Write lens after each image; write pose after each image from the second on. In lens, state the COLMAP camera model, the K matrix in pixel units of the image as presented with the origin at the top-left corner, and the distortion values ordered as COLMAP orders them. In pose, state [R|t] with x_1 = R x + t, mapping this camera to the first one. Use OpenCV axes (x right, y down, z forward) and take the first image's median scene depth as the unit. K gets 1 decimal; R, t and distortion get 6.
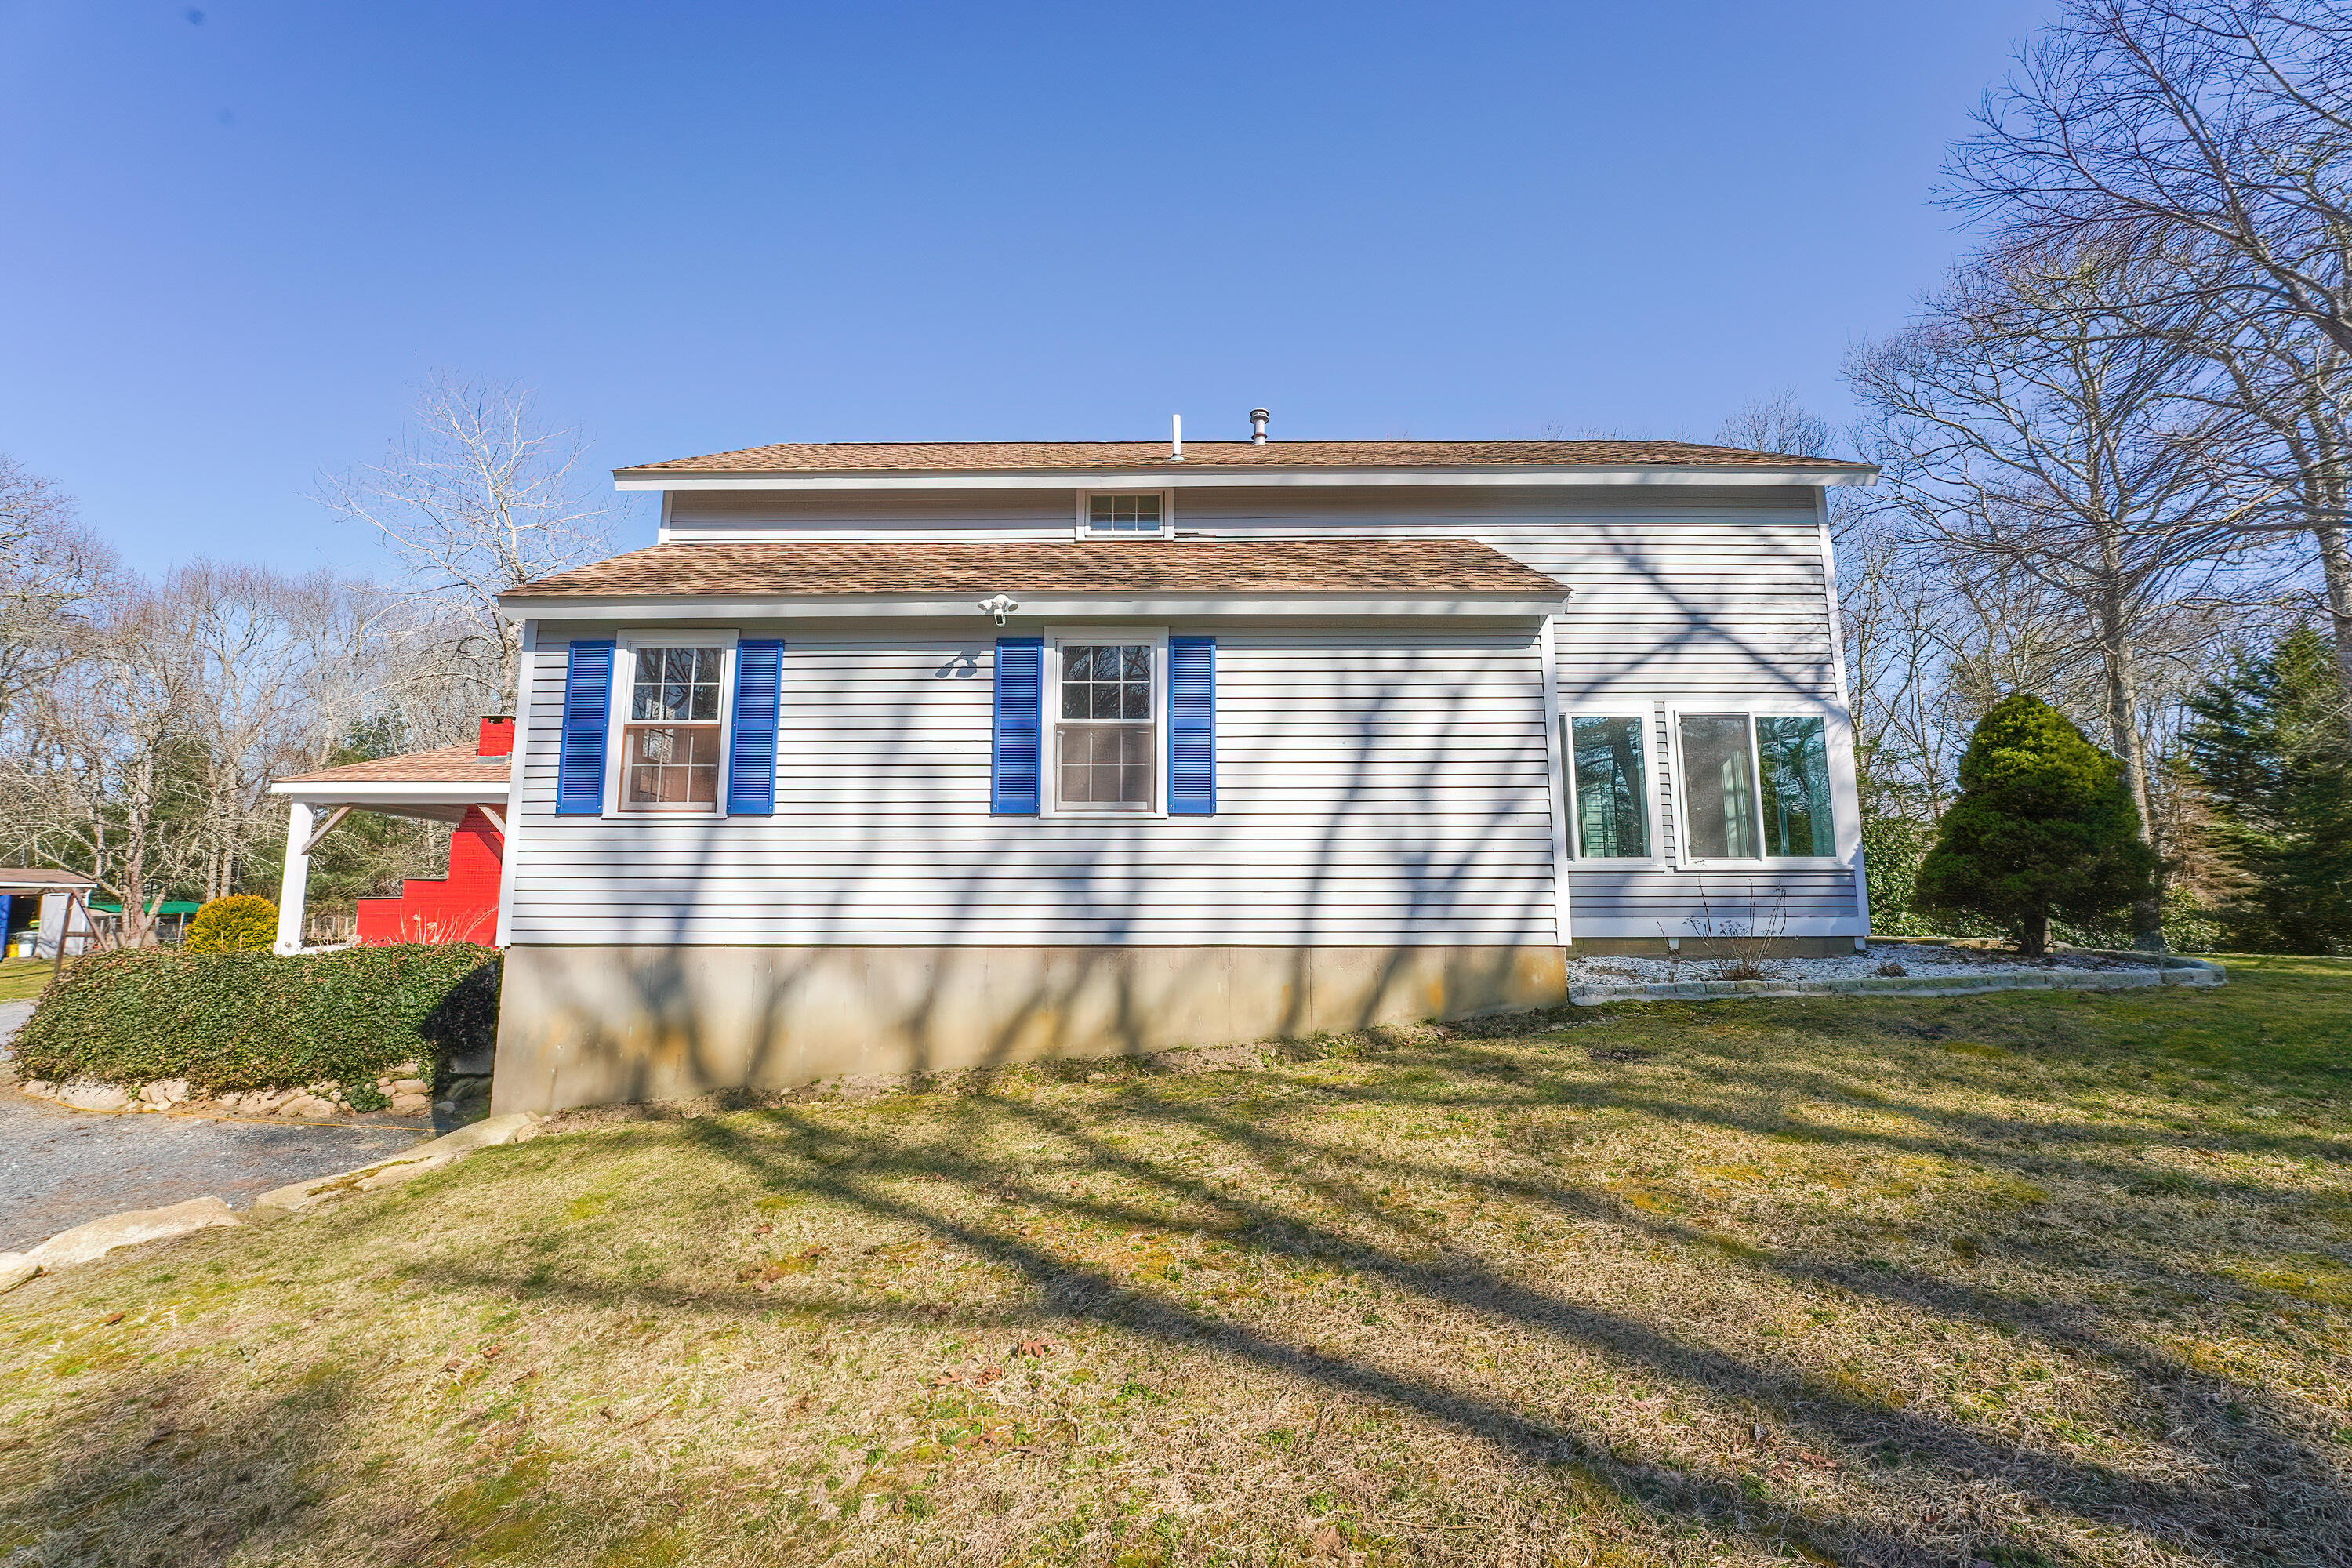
lens RADIAL K [[957.8, 0, 1180.5], [0, 957.8, 780.9], [0, 0, 1]] dist [-0.009959, 0.000181]
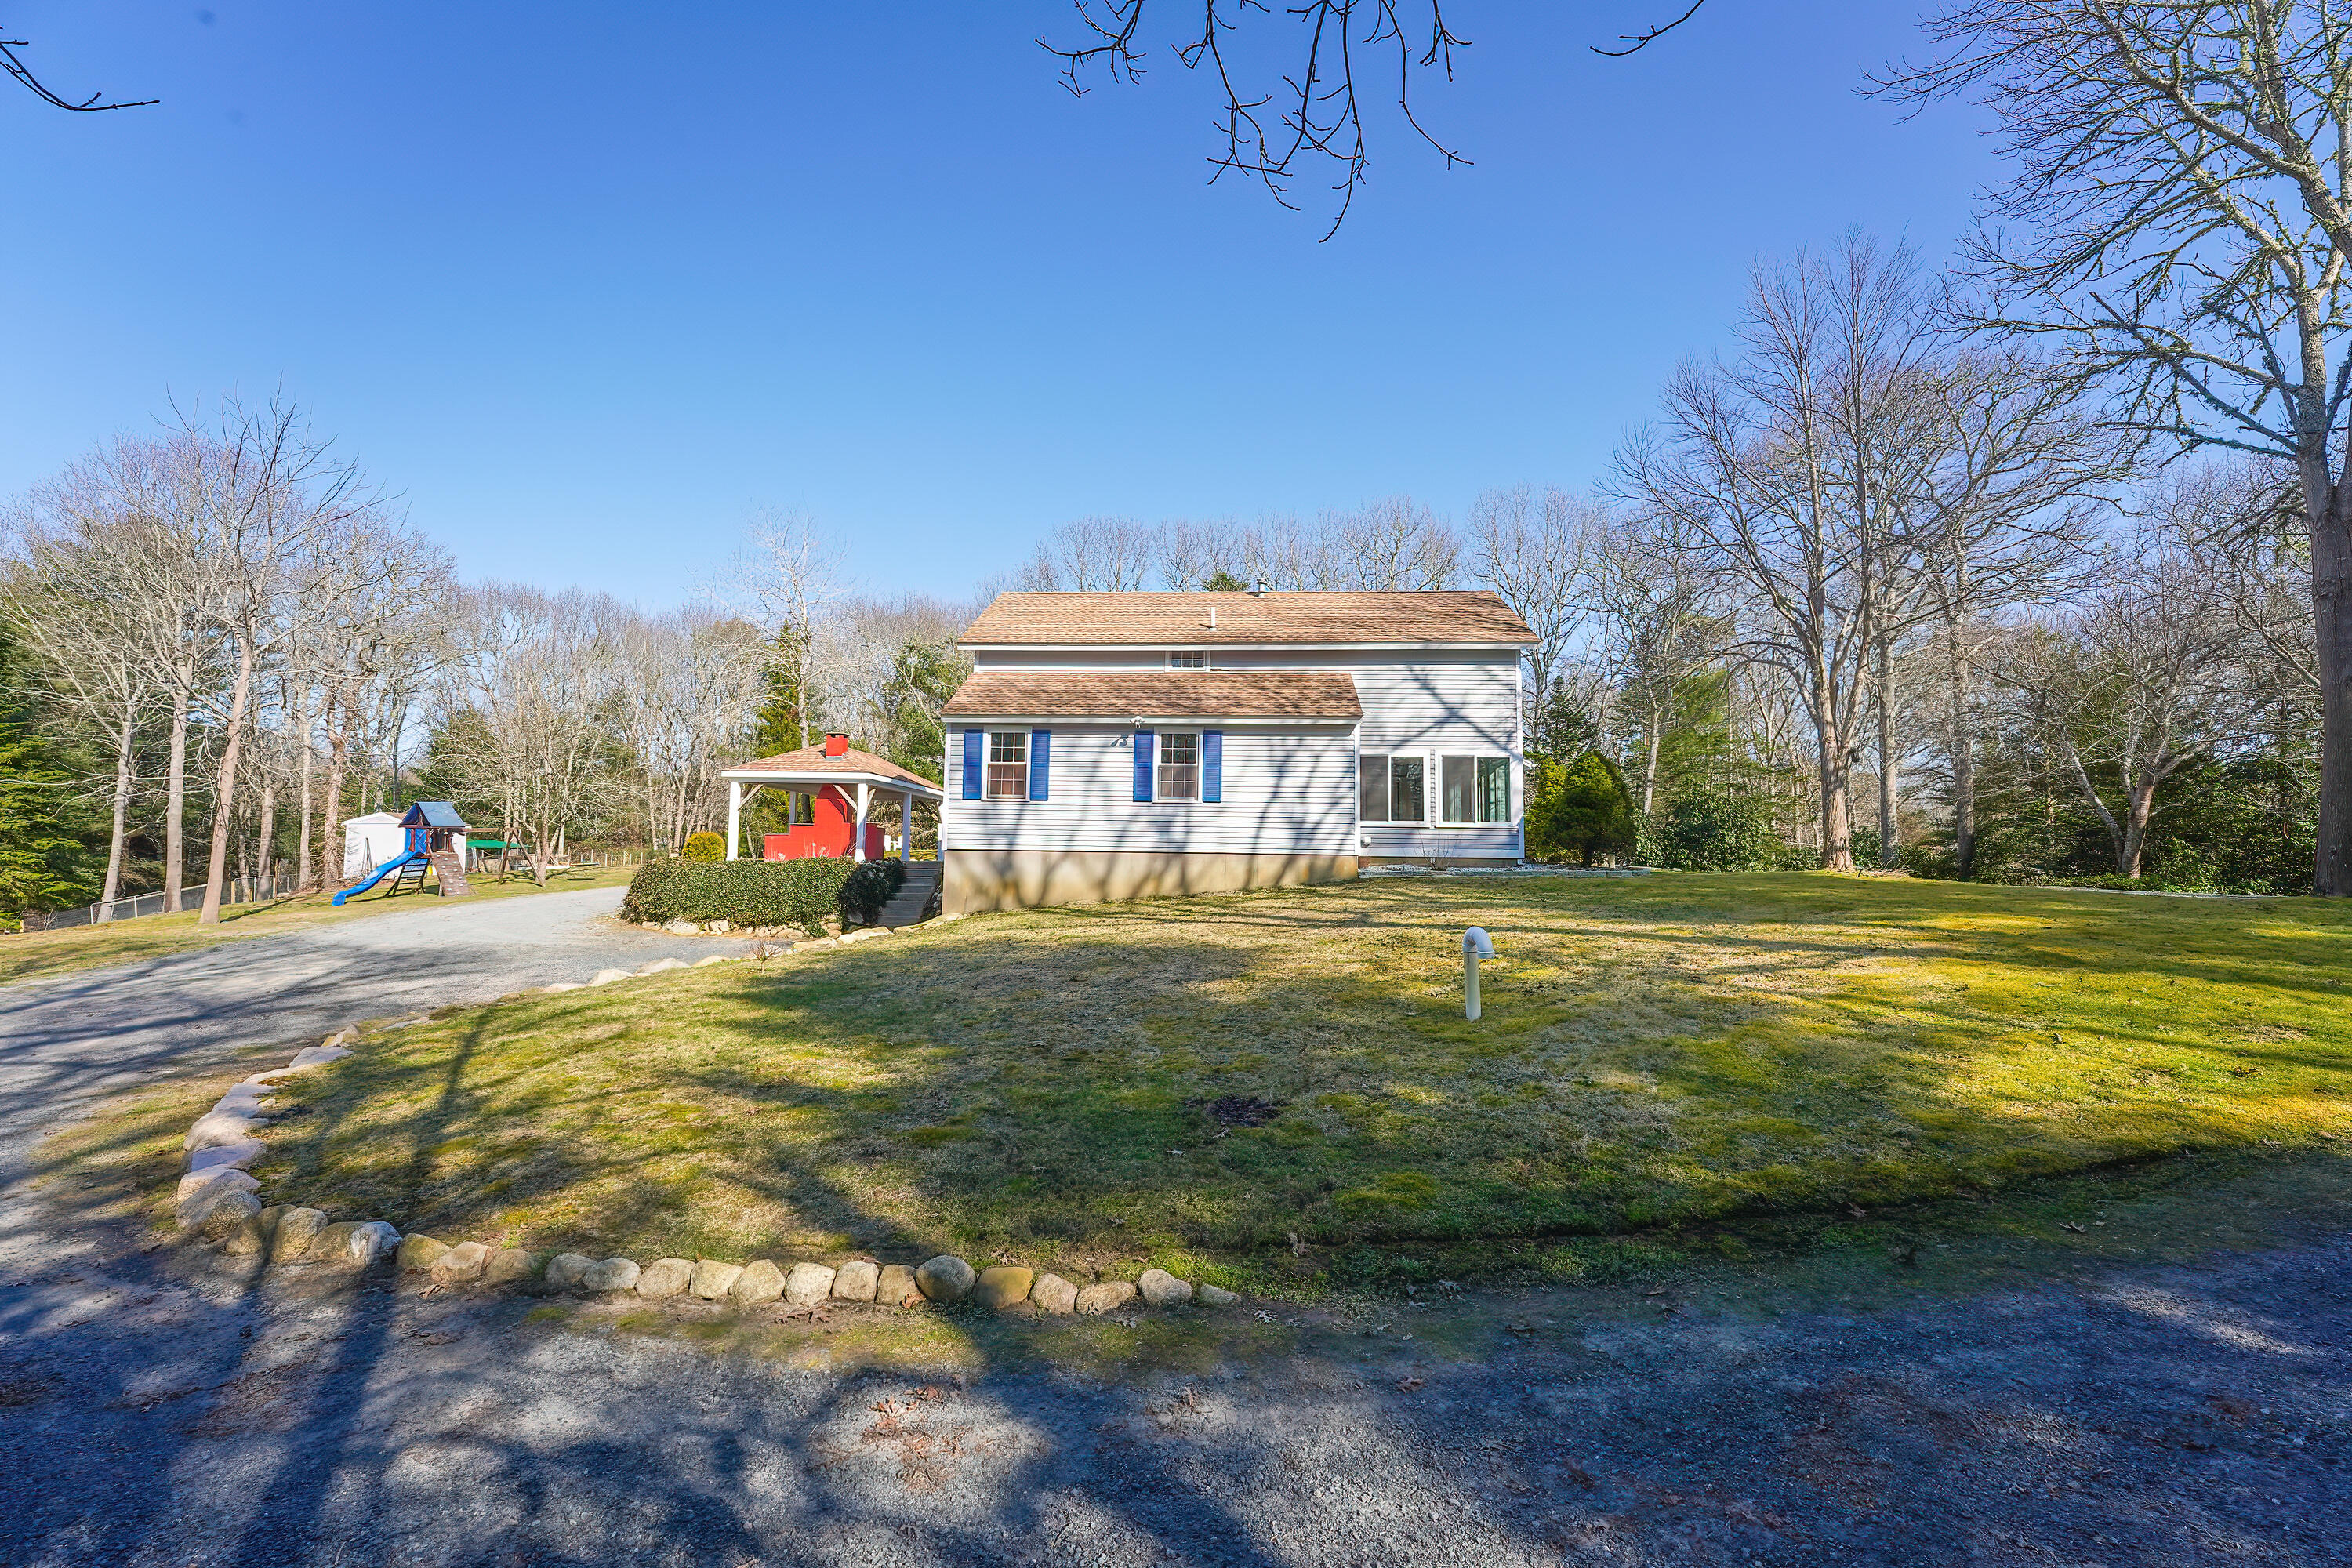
lens RADIAL K [[966.3, 0, 1174.6], [0, 966.3, 786.1], [0, 0, 1]] dist [-0.023164, -0.000381]
pose [[0.996531, 0.010623, -0.082547, 0.120027], [-0.006426, 0.998680, 0.050954, -0.132769], [0.082979, -0.050246, 0.995284, -1.493309]]
